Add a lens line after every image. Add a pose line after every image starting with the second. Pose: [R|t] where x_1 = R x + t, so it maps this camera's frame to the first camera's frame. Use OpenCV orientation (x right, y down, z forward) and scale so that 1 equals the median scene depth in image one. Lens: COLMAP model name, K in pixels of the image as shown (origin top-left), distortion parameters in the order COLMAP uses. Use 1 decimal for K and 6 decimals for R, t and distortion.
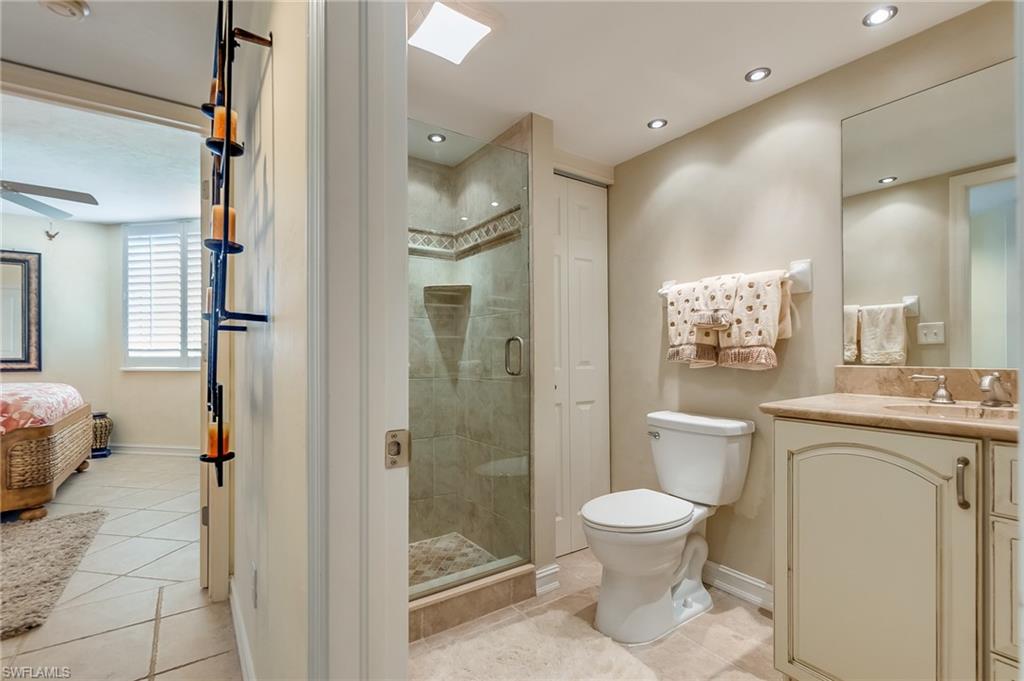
lens RADIAL K [[448.4, 0, 508.0], [0, 448.4, 358.2], [0, 0, 1]] dist [-0.001454, -0.000035]
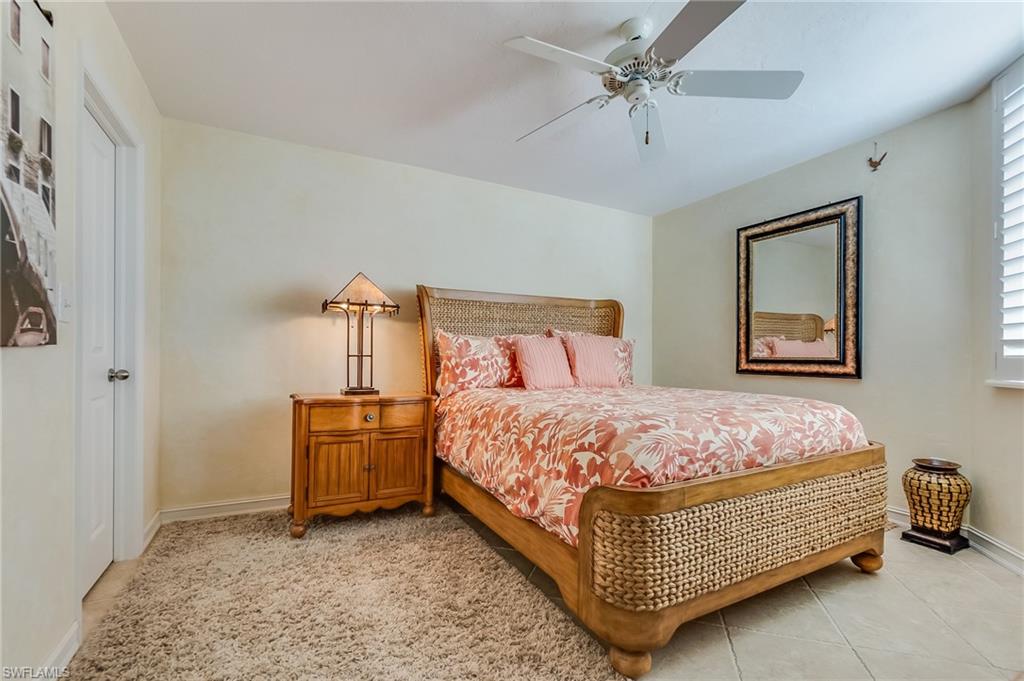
lens RADIAL K [[448.4, 0, 508.0], [0, 448.4, 358.2], [0, 0, 1]] dist [-0.001454, -0.000035]
pose [[-0.126366, 0.002847, -0.991980, -0.340455], [-0.014491, 0.999884, 0.004716, 0.003855], [0.991878, 0.014971, -0.126310, 0.584148]]
